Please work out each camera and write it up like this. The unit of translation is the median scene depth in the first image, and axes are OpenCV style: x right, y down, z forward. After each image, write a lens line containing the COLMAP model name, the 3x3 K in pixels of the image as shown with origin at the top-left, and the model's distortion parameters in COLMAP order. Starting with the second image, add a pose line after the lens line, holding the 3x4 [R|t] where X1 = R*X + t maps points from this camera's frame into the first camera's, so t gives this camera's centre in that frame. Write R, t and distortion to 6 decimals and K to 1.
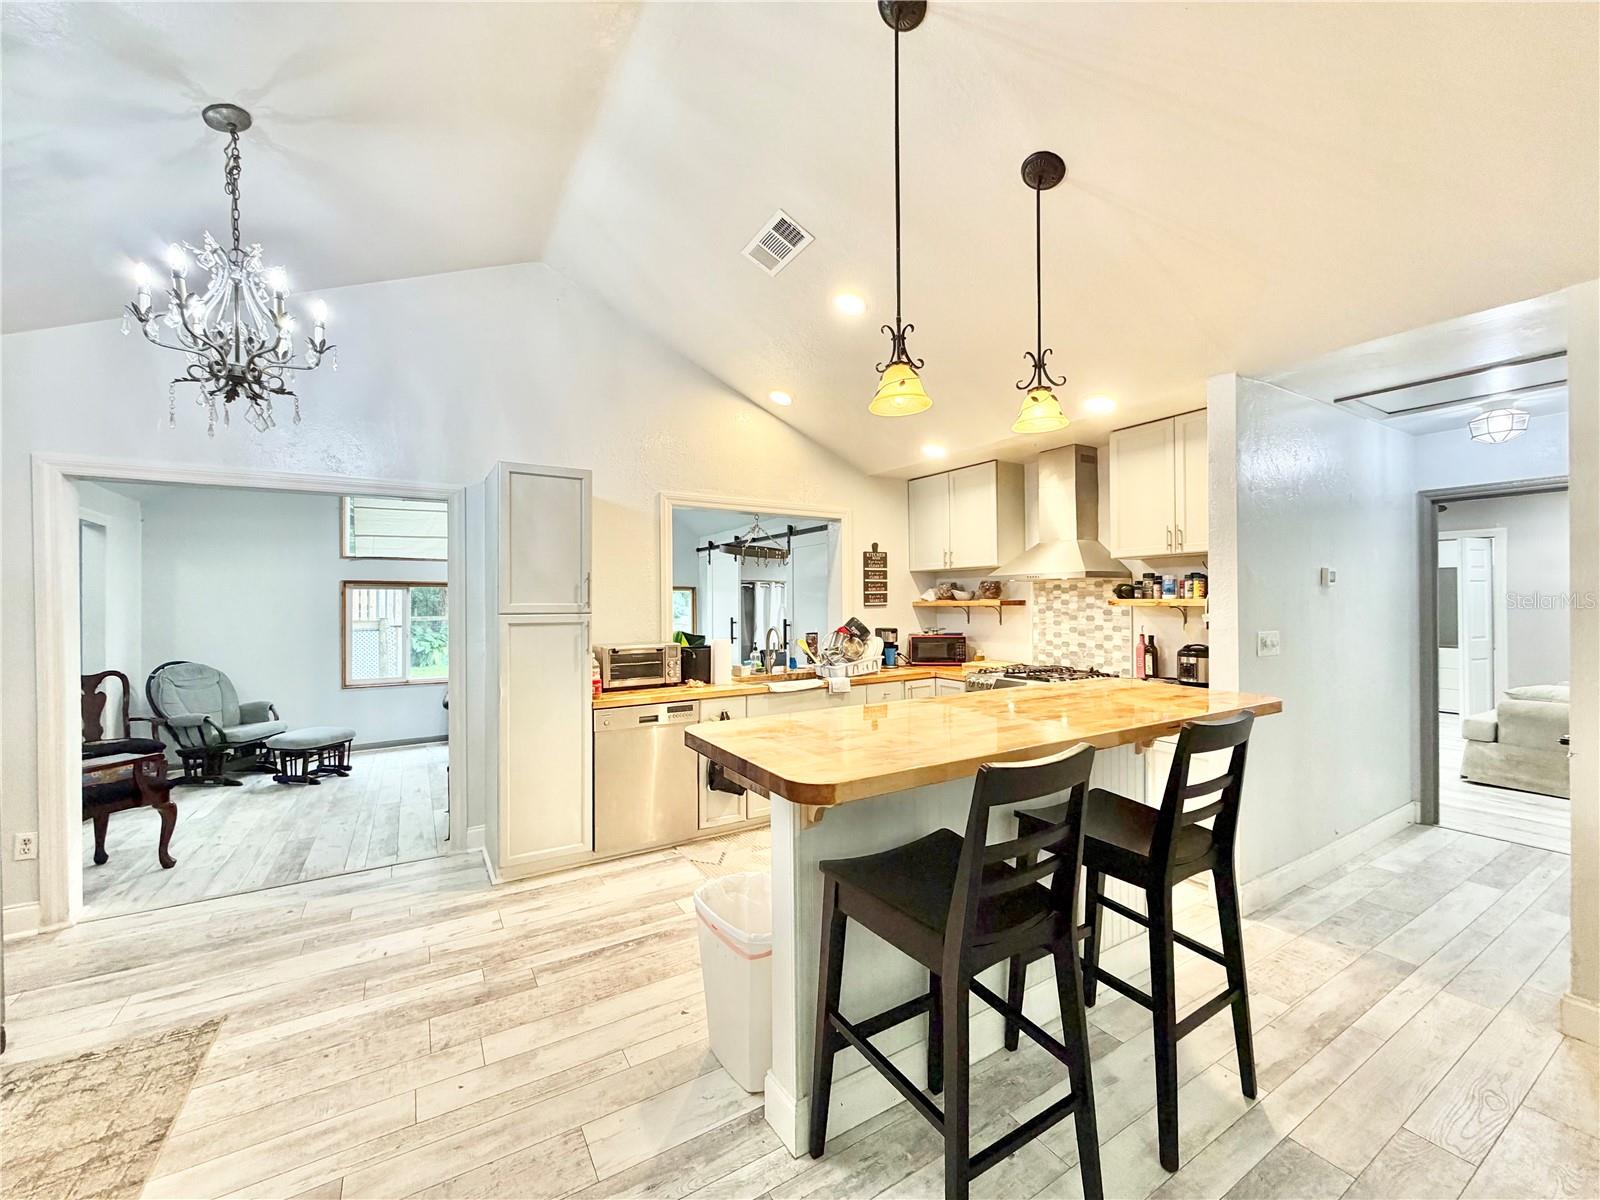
lens RADIAL K [[641.4, 0, 791.9], [0, 641.4, 599.5], [0, 0, 1]] dist [-0.000249, 0.000070]
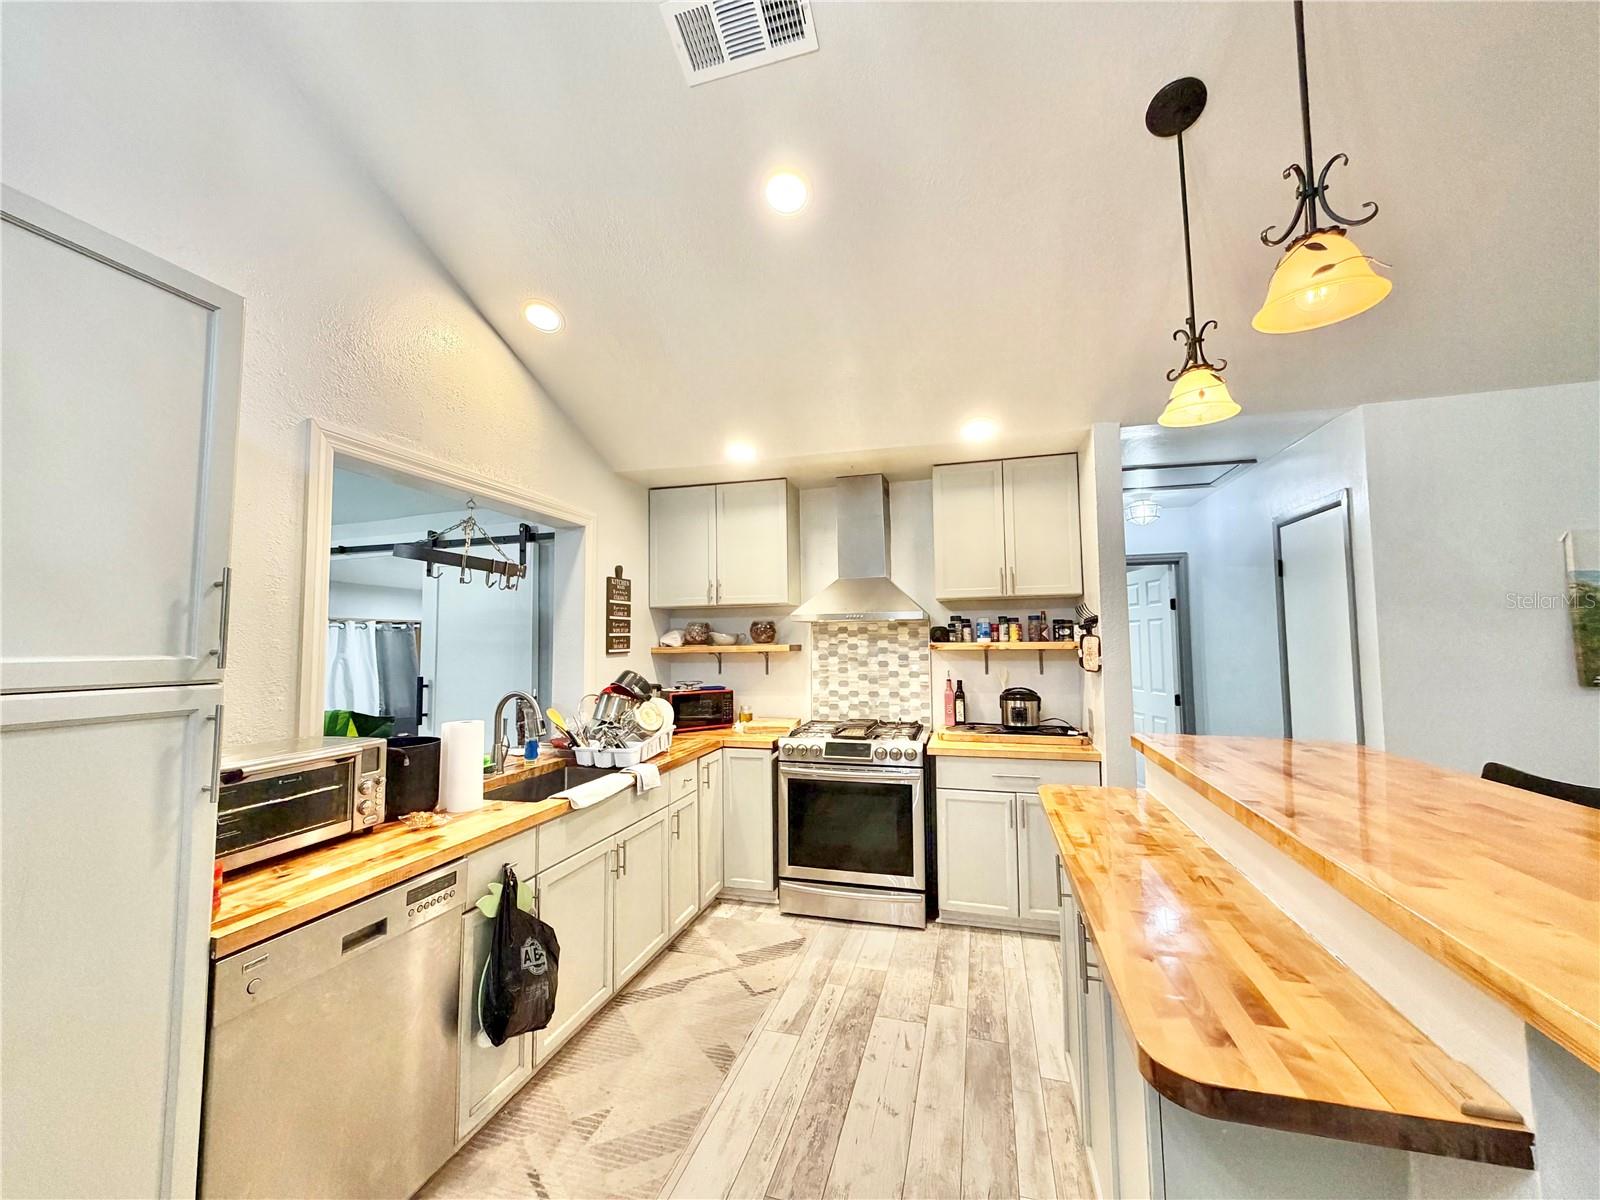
lens RADIAL K [[641.4, 0, 798.6], [0, 641.4, 600.2], [0, 0, 1]] dist [-0.000249, 0.000070]
pose [[0.732561, 0.044654, 0.679235, -0.254920], [0.004008, 0.997546, -0.069903, 0.001788], [-0.680689, 0.053930, 0.730584, 0.411879]]
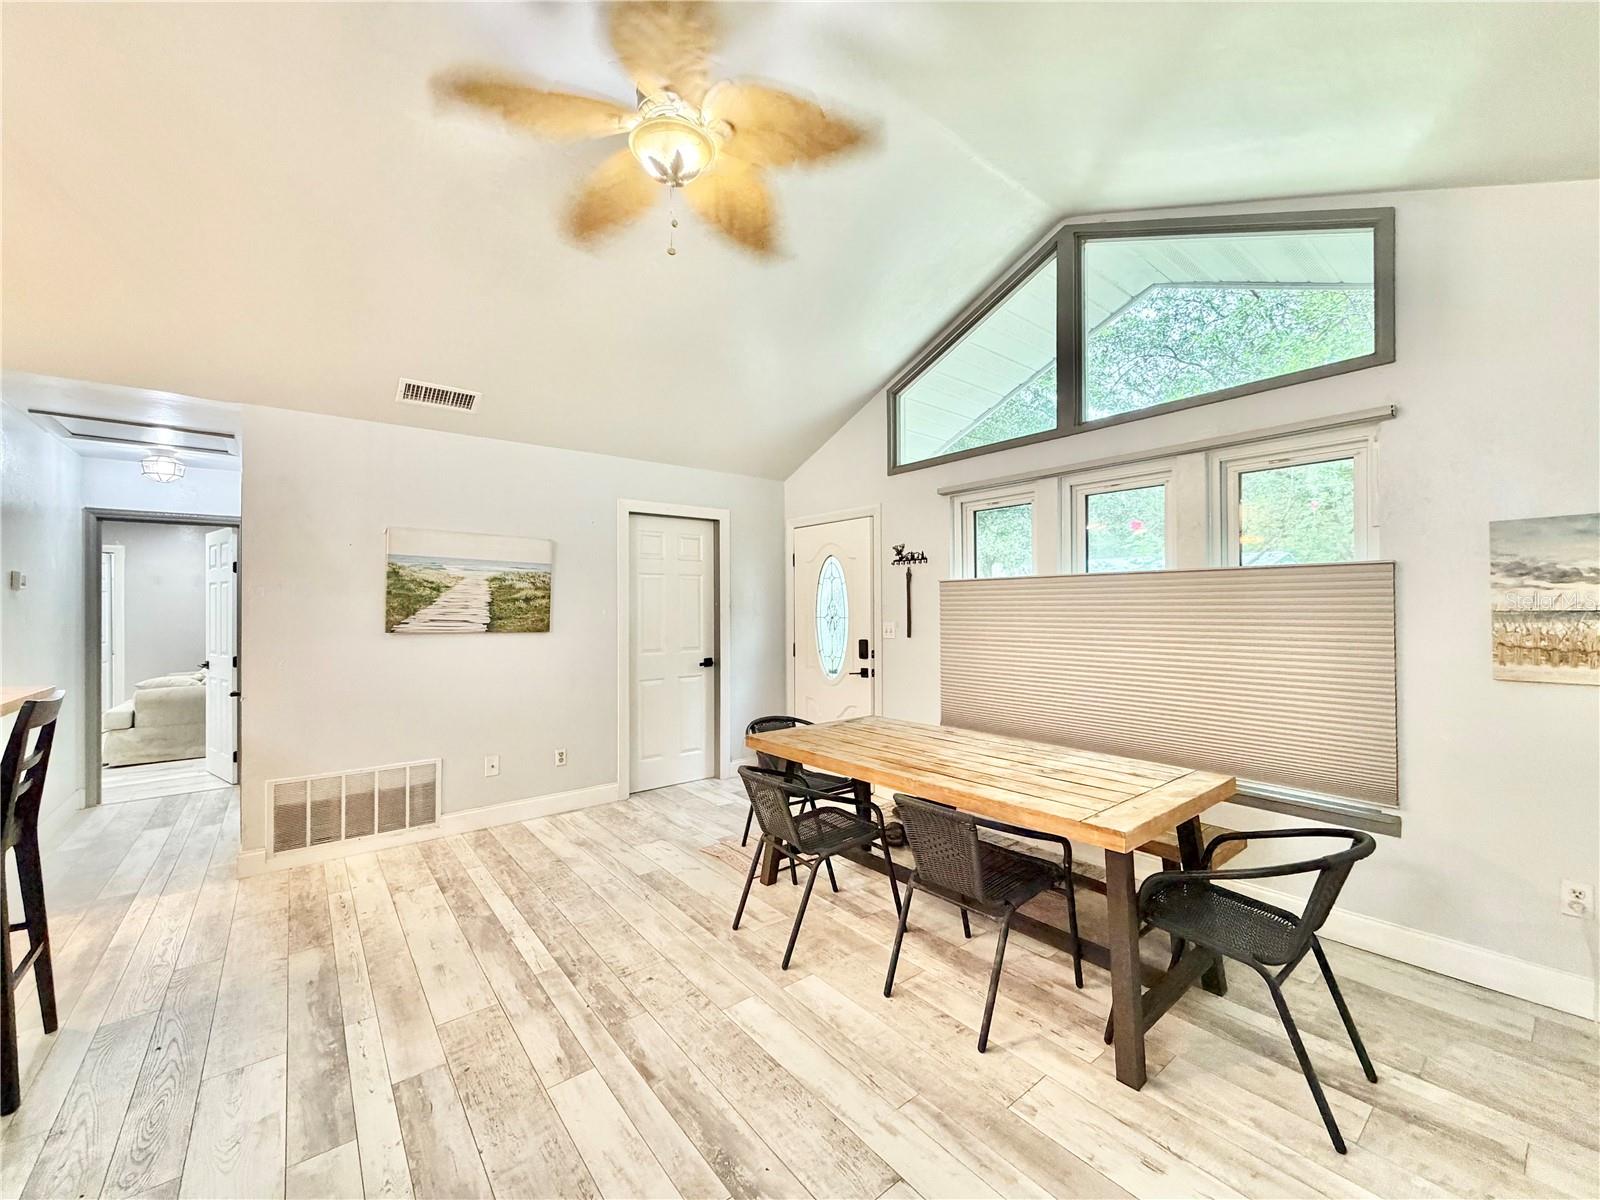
lens RADIAL K [[641.4, 0, 797.9], [0, 641.4, 601.3], [0, 0, 1]] dist [-0.000249, 0.000070]
pose [[-0.123663, 0.012641, 0.992244, -0.259577], [0.006355, 0.999908, -0.011947, 0.013899], [-0.992304, 0.004828, -0.123732, -0.079367]]
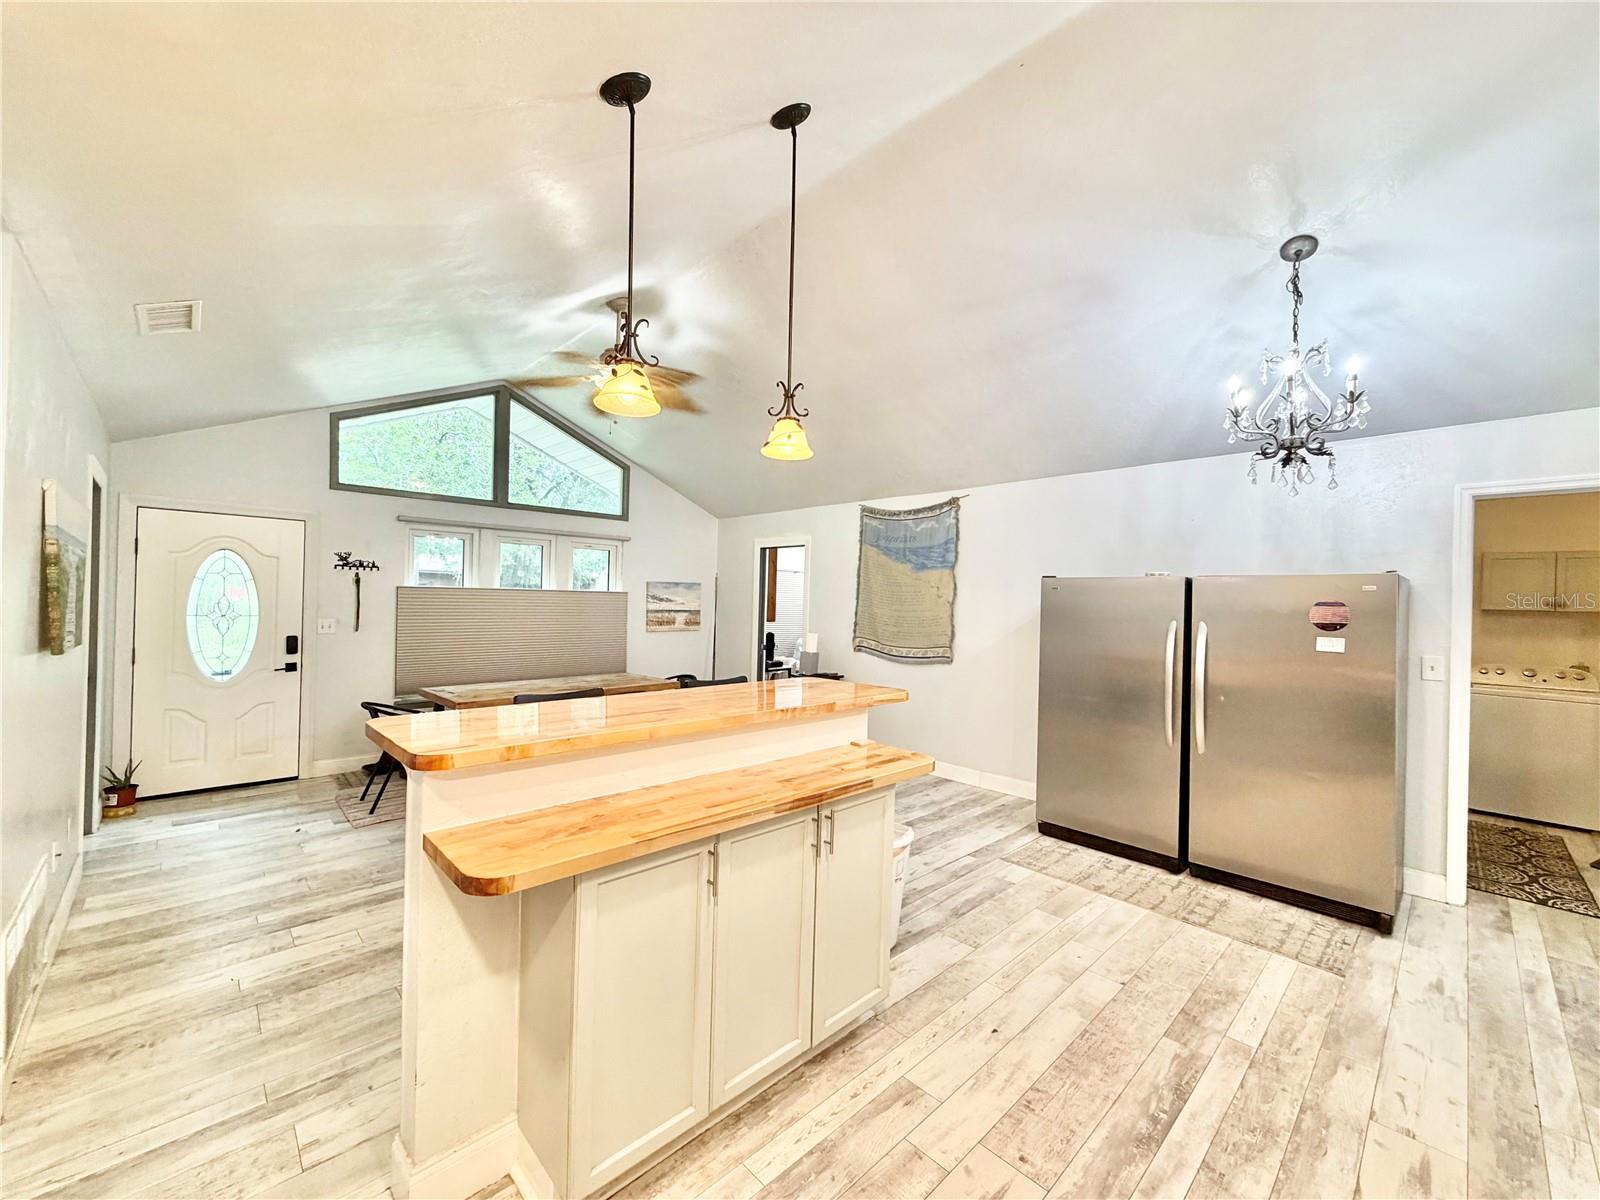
lens RADIAL K [[641.4, 0, 796.7], [0, 641.4, 600.4], [0, 0, 1]] dist [-0.000249, 0.000070]
pose [[-0.975874, -0.015852, -0.217757, 0.195374], [-0.016096, 0.999870, -0.000651, -0.011842], [0.217739, 0.002870, -0.976003, 1.037001]]
